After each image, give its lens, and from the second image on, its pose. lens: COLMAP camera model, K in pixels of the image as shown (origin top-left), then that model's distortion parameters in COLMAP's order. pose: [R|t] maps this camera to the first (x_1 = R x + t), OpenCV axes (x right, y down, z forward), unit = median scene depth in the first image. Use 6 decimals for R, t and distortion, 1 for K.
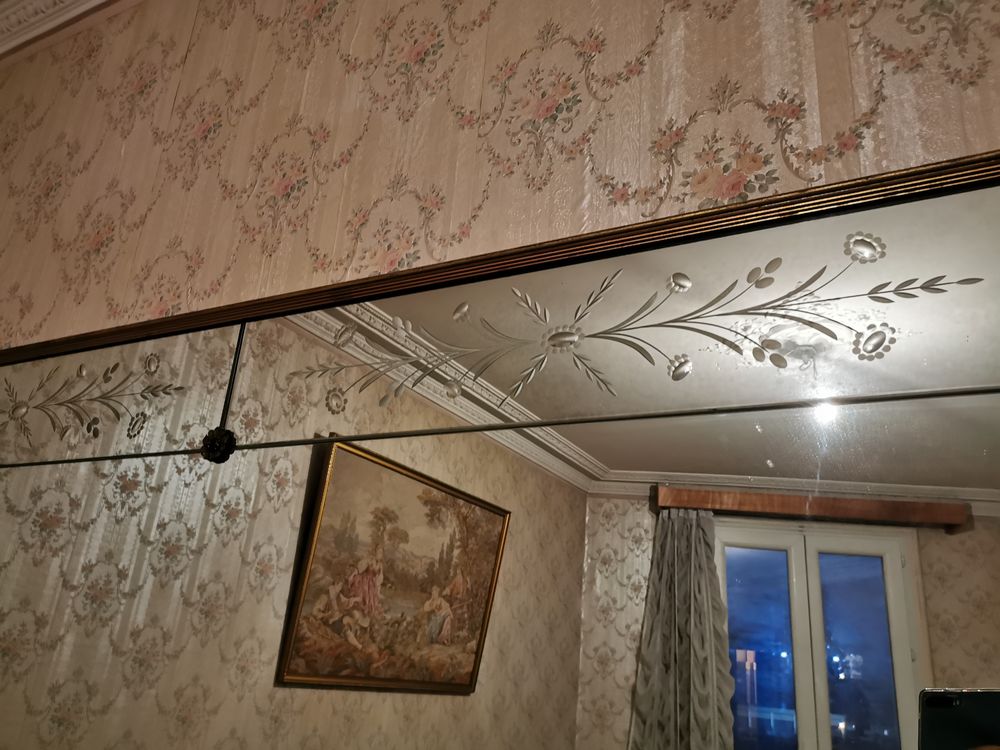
lens RADIAL K [[769.8, 0, 499.6], [0, 769.8, 377.3], [0, 0, 1]] dist [0.023970, -0.007852]
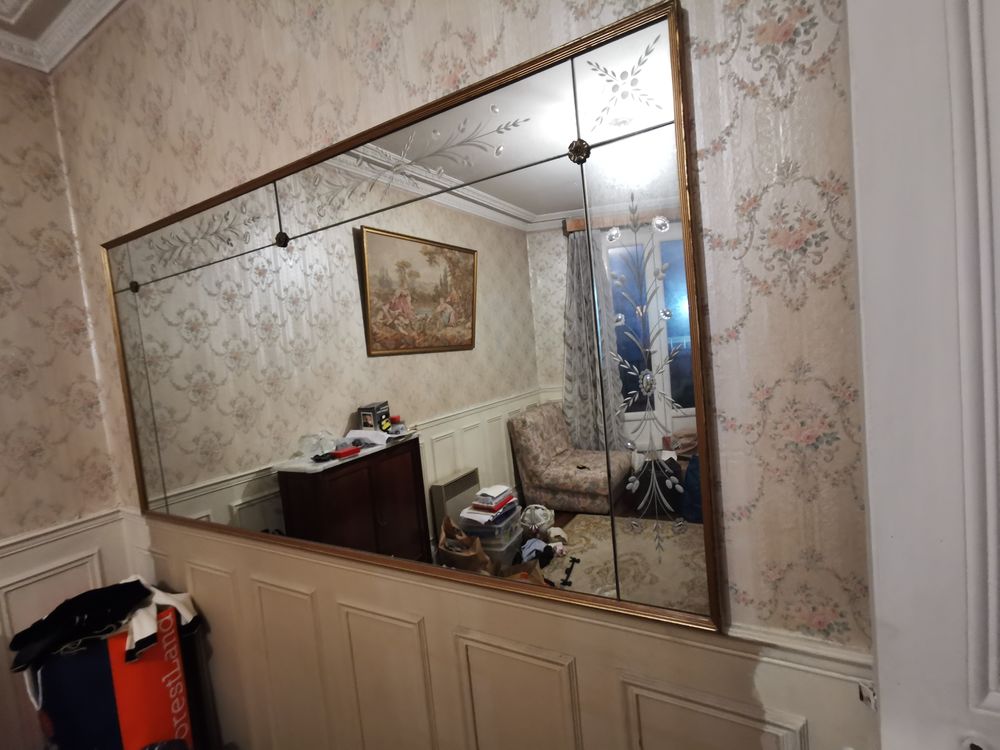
lens RADIAL K [[491.5, 0, 499.1], [0, 491.5, 377.0], [0, 0, 1]] dist [0.001285, 0.007374]
pose [[0.983619, -0.170807, -0.057611, 0.104527], [0.179540, 0.899742, 0.397782, -0.004910], [-0.016108, -0.401609, 0.915669, -0.191240]]
